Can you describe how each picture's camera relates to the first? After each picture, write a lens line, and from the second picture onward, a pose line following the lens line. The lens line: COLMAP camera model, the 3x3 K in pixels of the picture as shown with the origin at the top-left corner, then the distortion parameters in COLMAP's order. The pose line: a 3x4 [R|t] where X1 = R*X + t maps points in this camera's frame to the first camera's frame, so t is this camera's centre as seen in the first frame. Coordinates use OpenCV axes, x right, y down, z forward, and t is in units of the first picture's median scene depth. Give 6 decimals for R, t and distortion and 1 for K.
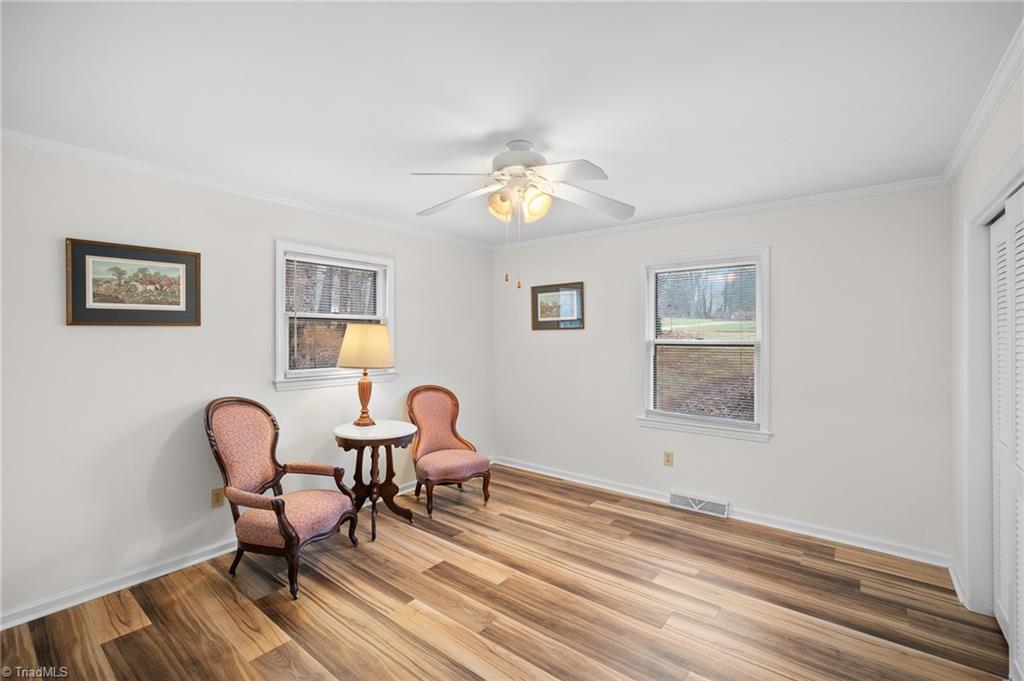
lens RADIAL K [[443.0, 0, 510.4], [0, 443.0, 337.4], [0, 0, 1]] dist [-0.015564, -0.000122]
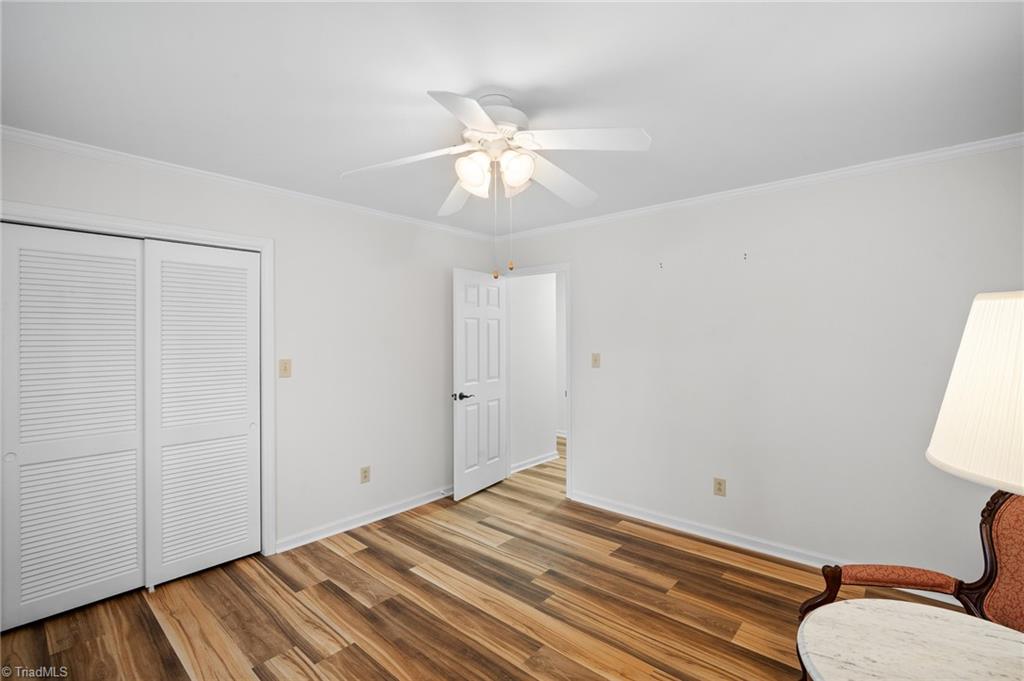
lens RADIAL K [[443.0, 0, 514.6], [0, 443.0, 340.2], [0, 0, 1]] dist [-0.015564, -0.000122]
pose [[-0.998641, 0.005498, 0.051818, -0.061792], [0.006059, 0.999925, 0.010673, -0.006116], [-0.051756, 0.010973, -0.998599, 1.953174]]
